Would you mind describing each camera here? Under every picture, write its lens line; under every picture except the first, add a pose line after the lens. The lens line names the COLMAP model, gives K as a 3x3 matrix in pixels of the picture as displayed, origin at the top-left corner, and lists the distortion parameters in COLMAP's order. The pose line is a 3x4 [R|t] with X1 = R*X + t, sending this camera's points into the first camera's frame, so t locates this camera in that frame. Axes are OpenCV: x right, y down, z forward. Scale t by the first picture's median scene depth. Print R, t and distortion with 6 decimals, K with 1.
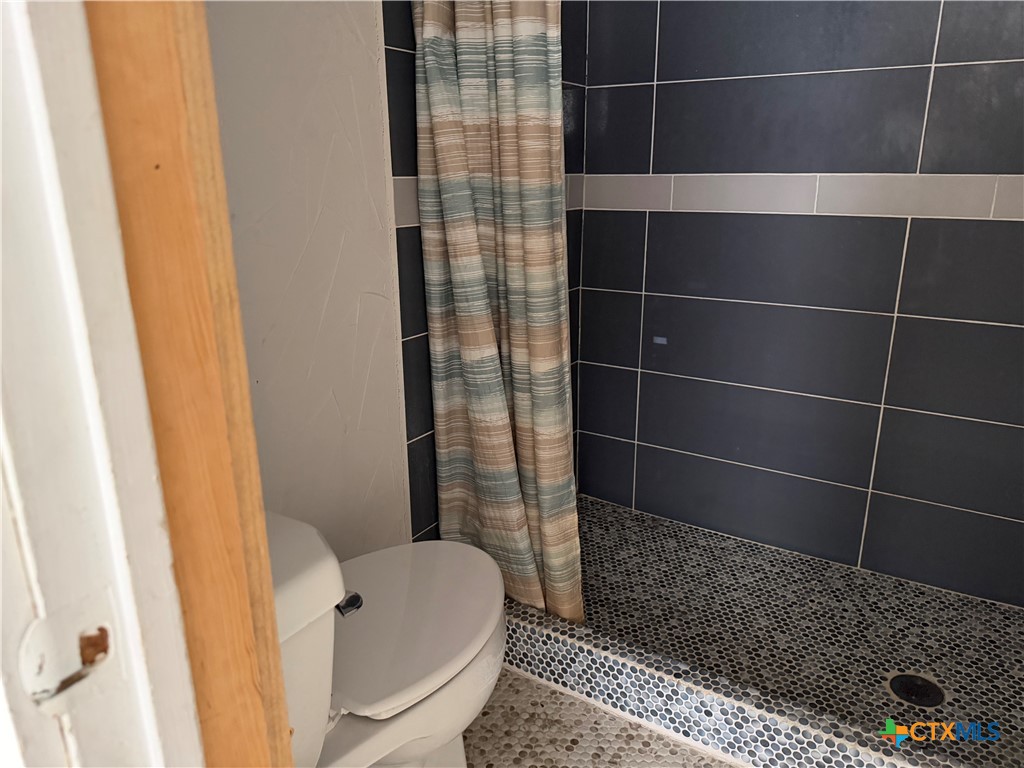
lens RADIAL K [[742.5, 0, 527.9], [0, 742.5, 384.4], [0, 0, 1]] dist [0.139033, -0.221752]
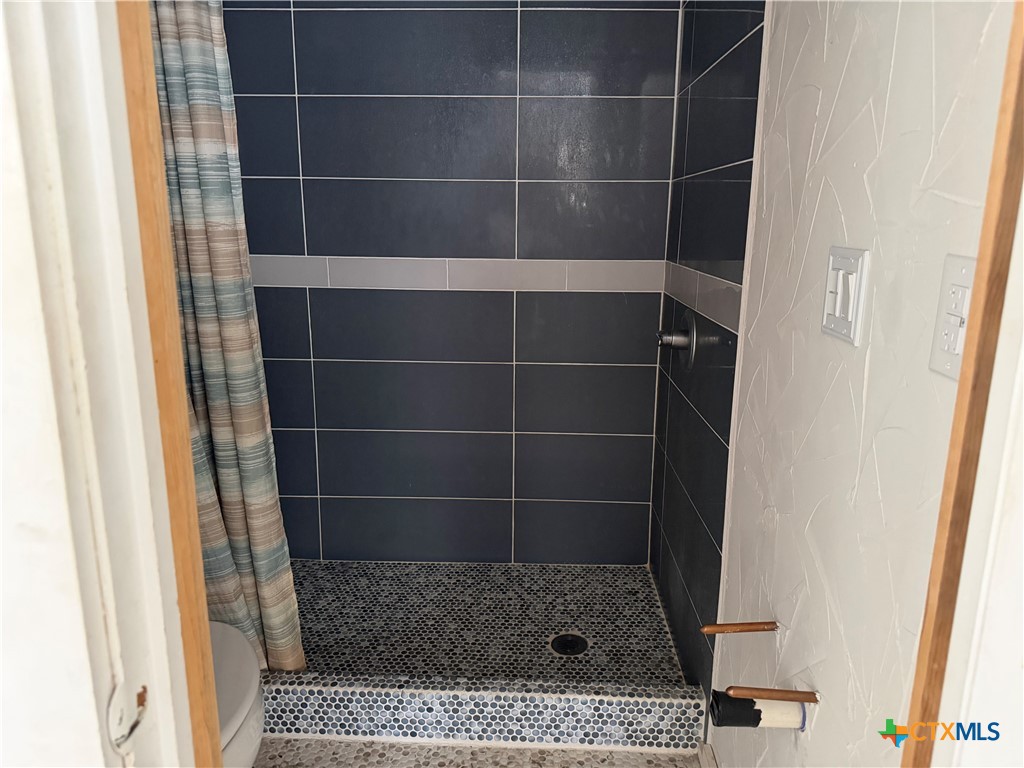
lens RADIAL K [[742.5, 0, 527.9], [0, 742.5, 384.4], [0, 0, 1]] dist [0.139033, -0.221752]
pose [[0.867174, -0.105606, 0.486680, -0.148587], [0.133713, 0.990747, -0.023267, -0.025666], [-0.479720, 0.085252, 0.873270, -0.156092]]
